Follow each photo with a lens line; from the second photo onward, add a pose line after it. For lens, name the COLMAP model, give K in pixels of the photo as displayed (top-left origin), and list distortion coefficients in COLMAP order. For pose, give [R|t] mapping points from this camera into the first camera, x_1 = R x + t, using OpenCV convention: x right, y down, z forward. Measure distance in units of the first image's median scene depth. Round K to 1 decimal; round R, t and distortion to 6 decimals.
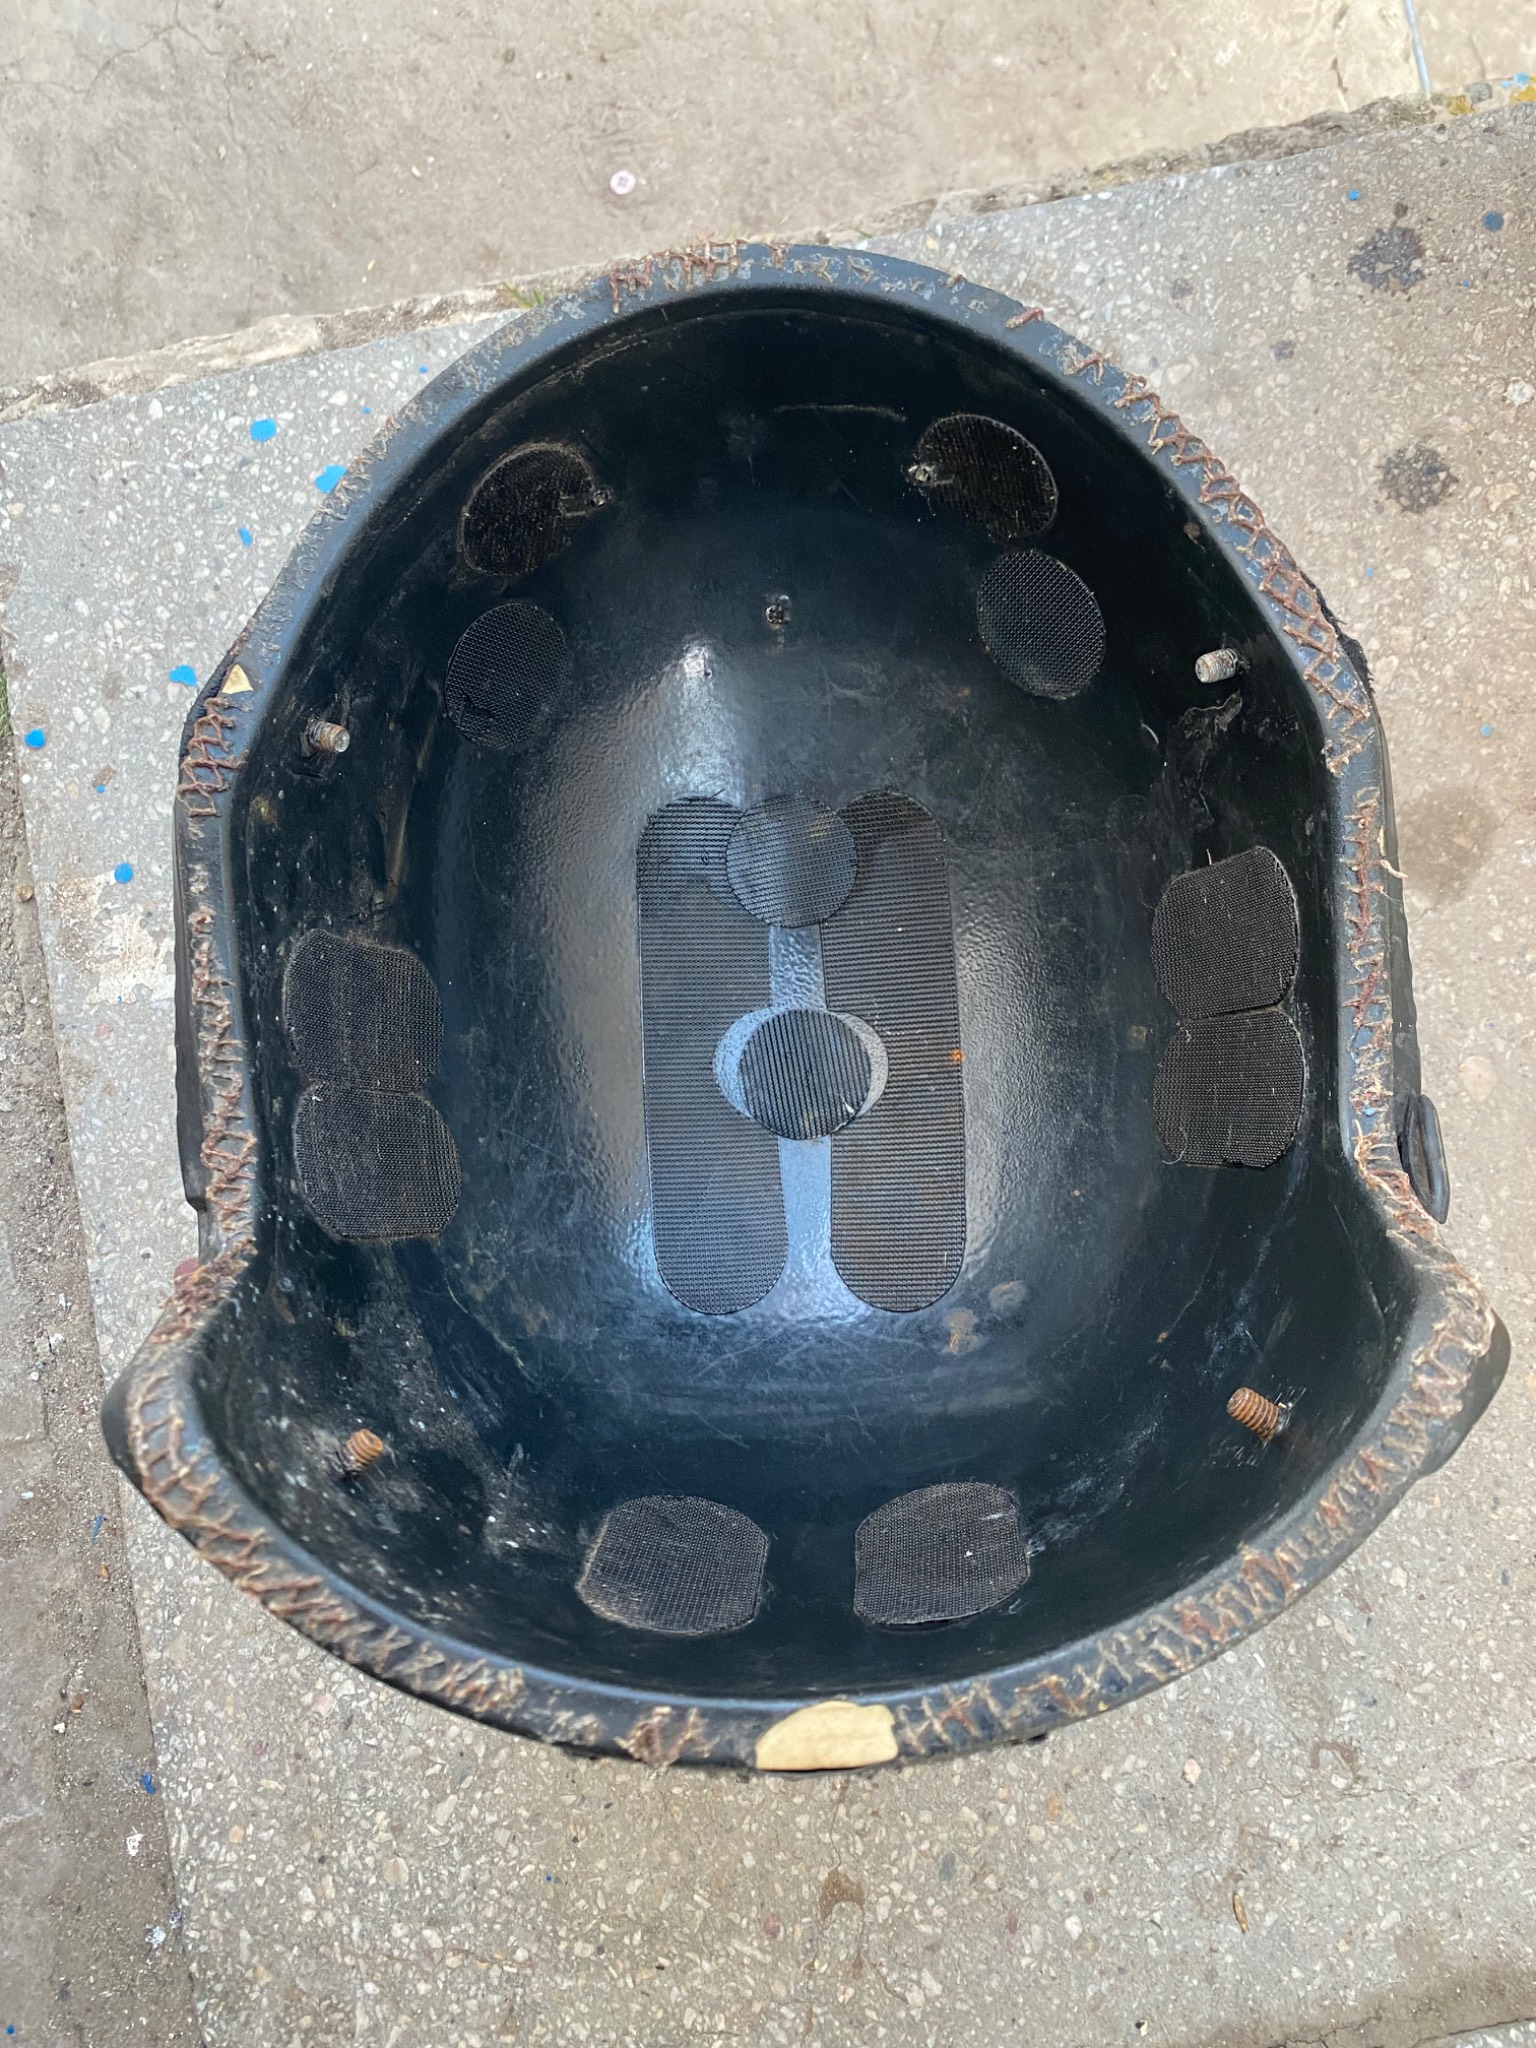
lens RADIAL K [[1474.4, 0, 779.8], [0, 1474.4, 1031.3], [0, 0, 1]] dist [-0.021014, 0.009364]
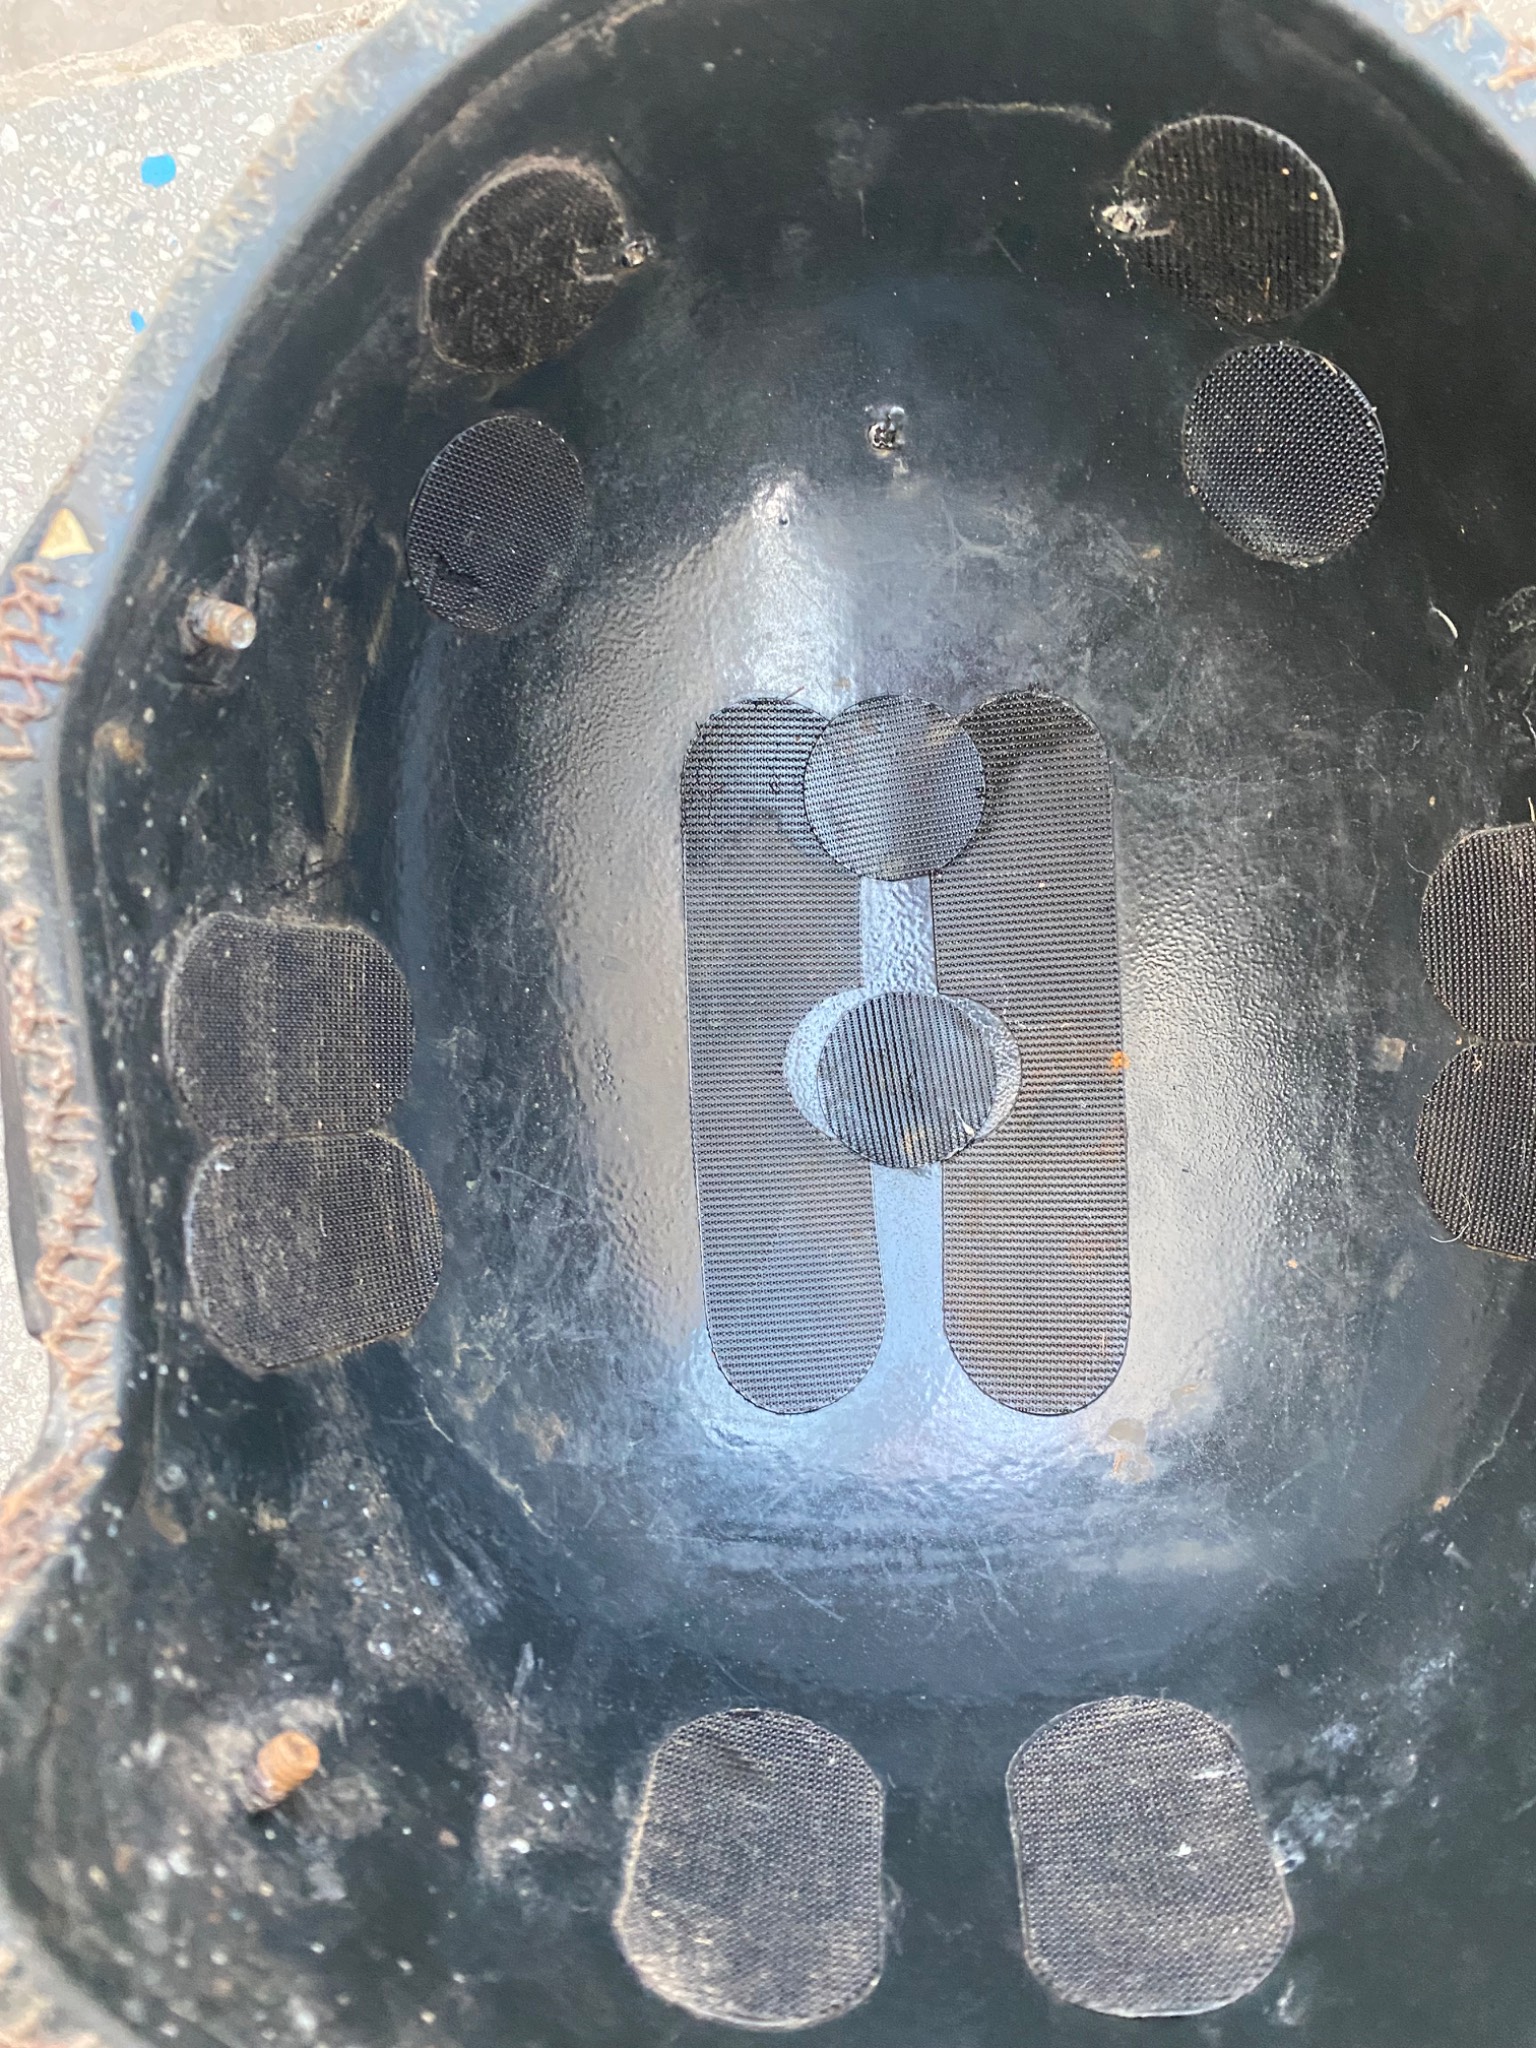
lens RADIAL K [[1474.4, 0, 784.1], [0, 1474.4, 1017.6], [0, 0, 1]] dist [-0.021014, 0.009364]
pose [[0.999972, 0.007079, 0.002353, -0.048469], [-0.007269, 0.995504, 0.094441, -0.073261], [-0.001674, -0.094456, 0.995528, 0.274834]]
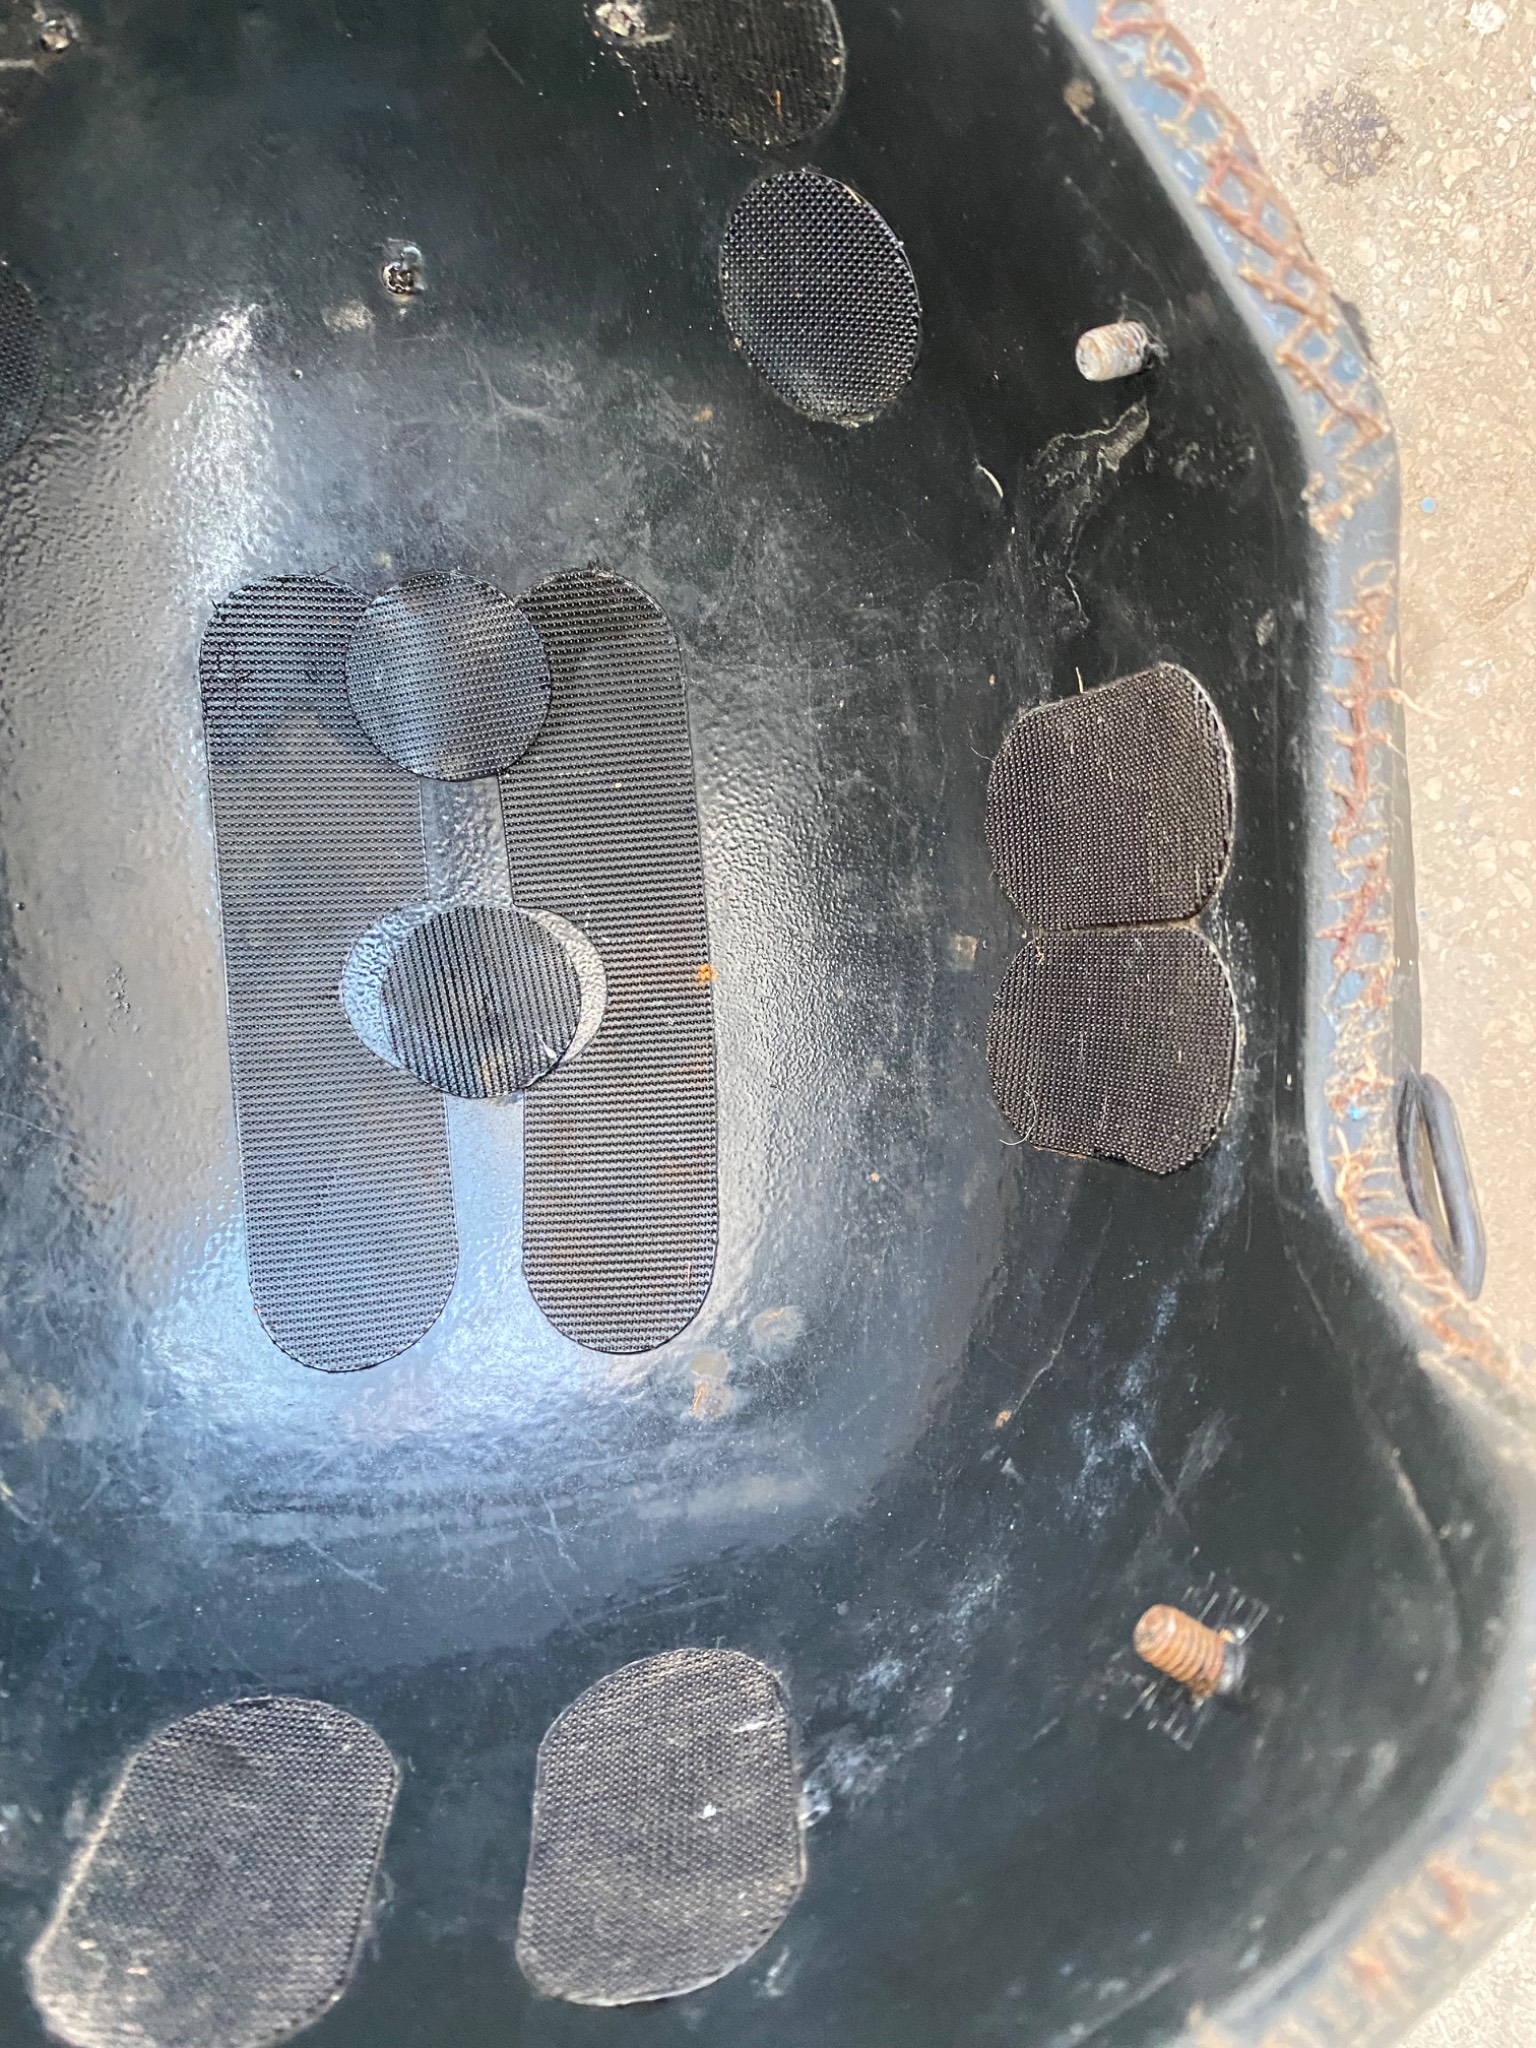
lens RADIAL K [[1474.4, 0, 771.5], [0, 1474.4, 1018.7], [0, 0, 1]] dist [-0.021014, 0.009364]
pose [[0.990263, -0.022637, 0.137355, 0.058804], [0.007099, 0.993618, 0.112571, -0.038975], [-0.139027, -0.110499, 0.984104, 0.322908]]
